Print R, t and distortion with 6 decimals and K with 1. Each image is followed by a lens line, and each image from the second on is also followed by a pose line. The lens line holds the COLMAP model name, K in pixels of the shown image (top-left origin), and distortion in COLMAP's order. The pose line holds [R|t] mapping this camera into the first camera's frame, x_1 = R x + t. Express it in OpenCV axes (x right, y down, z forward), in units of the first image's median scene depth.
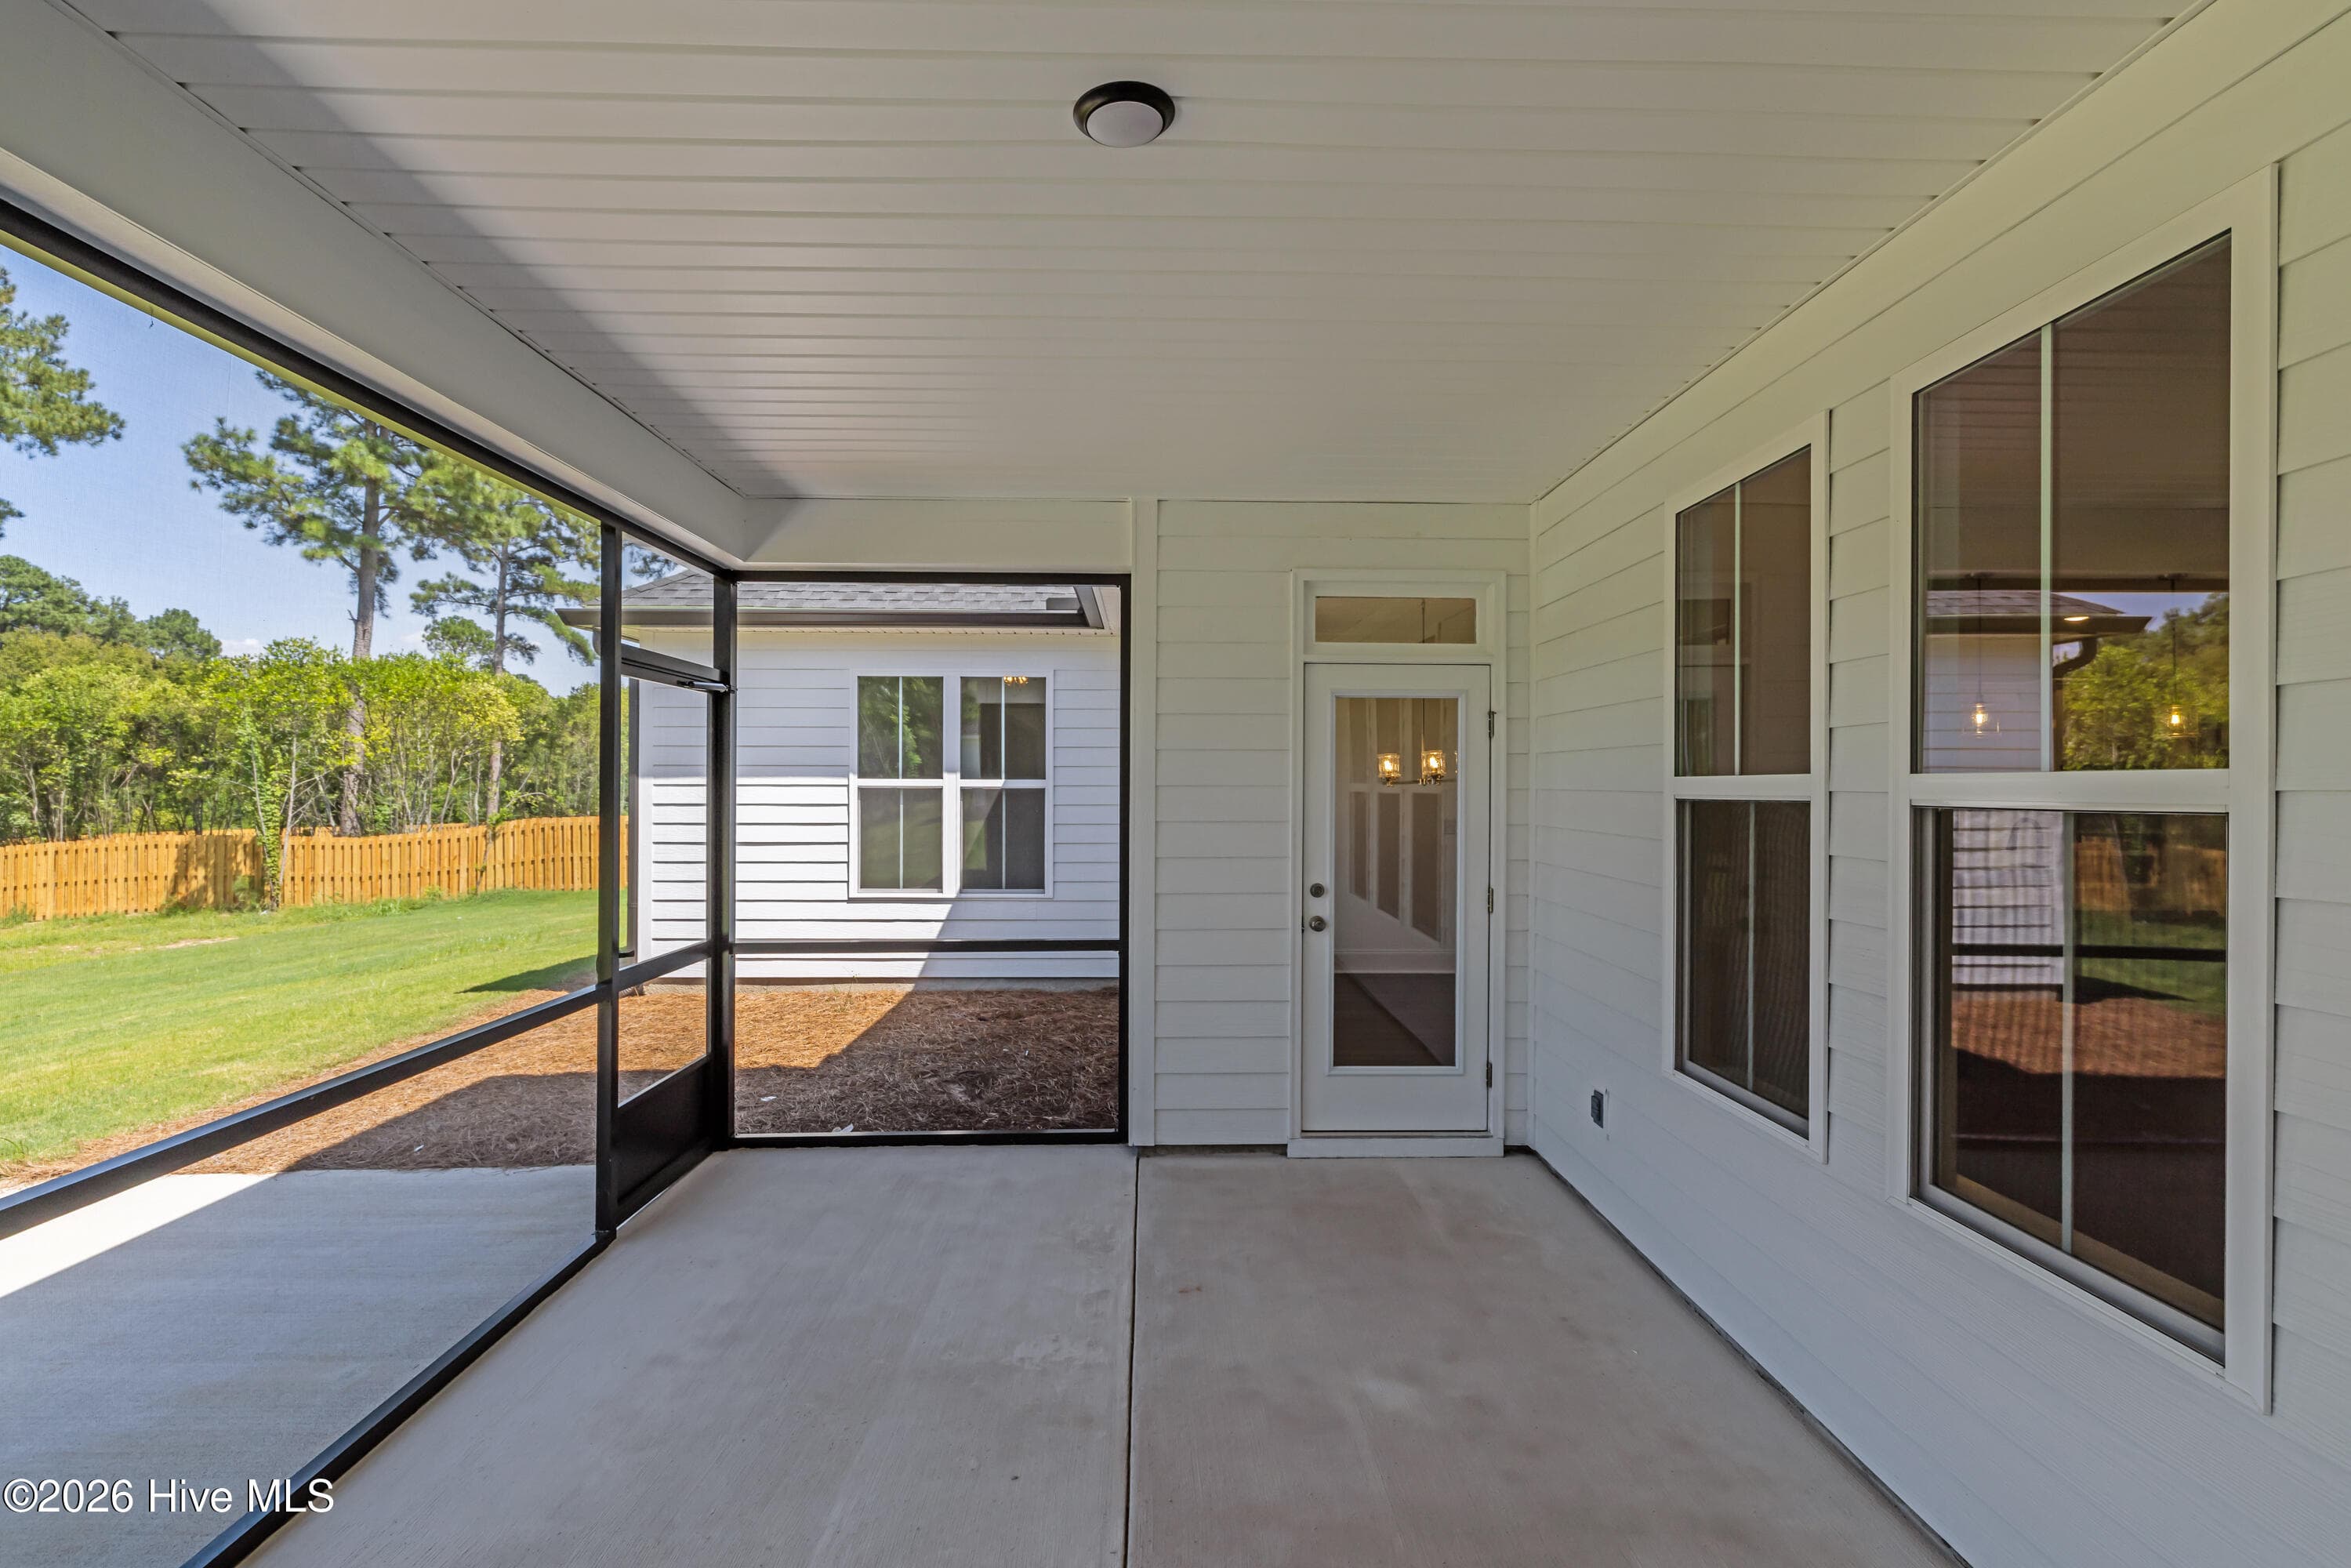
lens RADIAL K [[1023.8, 0, 1175.5], [0, 1023.8, 784.0], [0, 0, 1]] dist [0.002359, 0.000102]
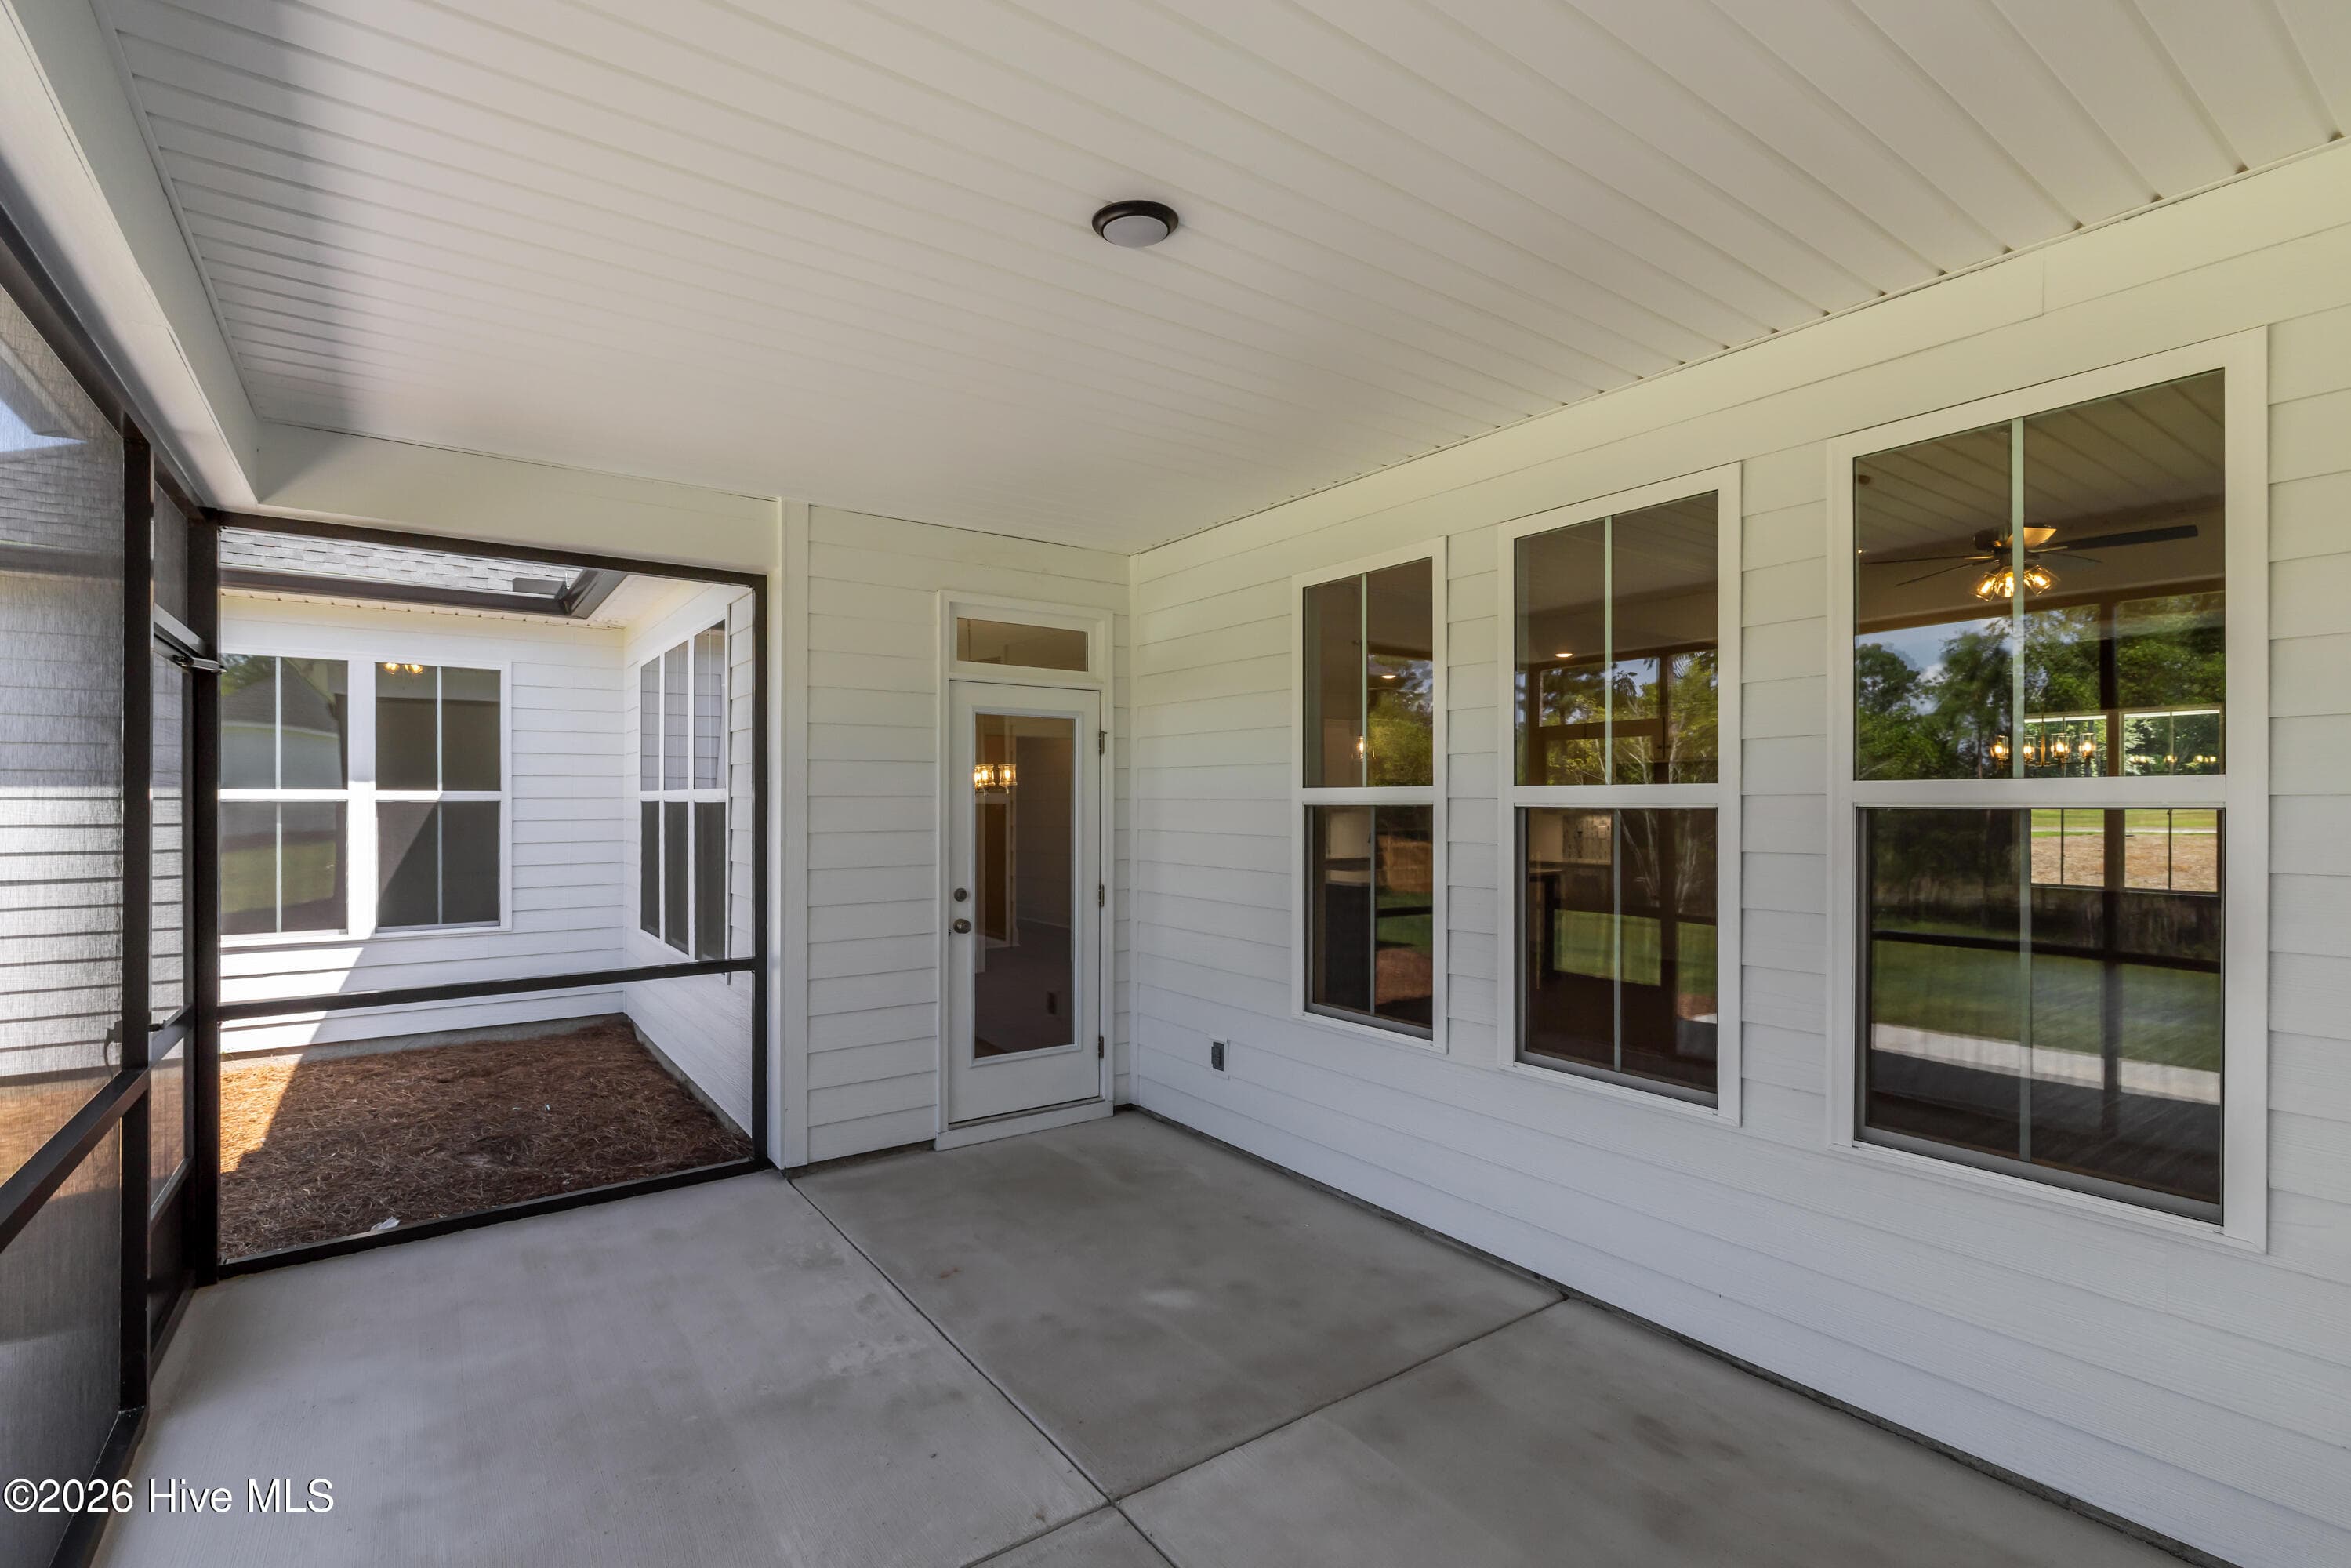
lens RADIAL K [[1058.4, 0, 1095.5], [0, 1058.4, 797.6], [0, 0, 1]] dist [-0.000119, 0.000009]
pose [[0.844725, -0.002416, 0.535196, -0.330233], [0.002120, 0.999997, 0.001167, 0.002139], [-0.535197, 0.000149, 0.844727, -0.001069]]
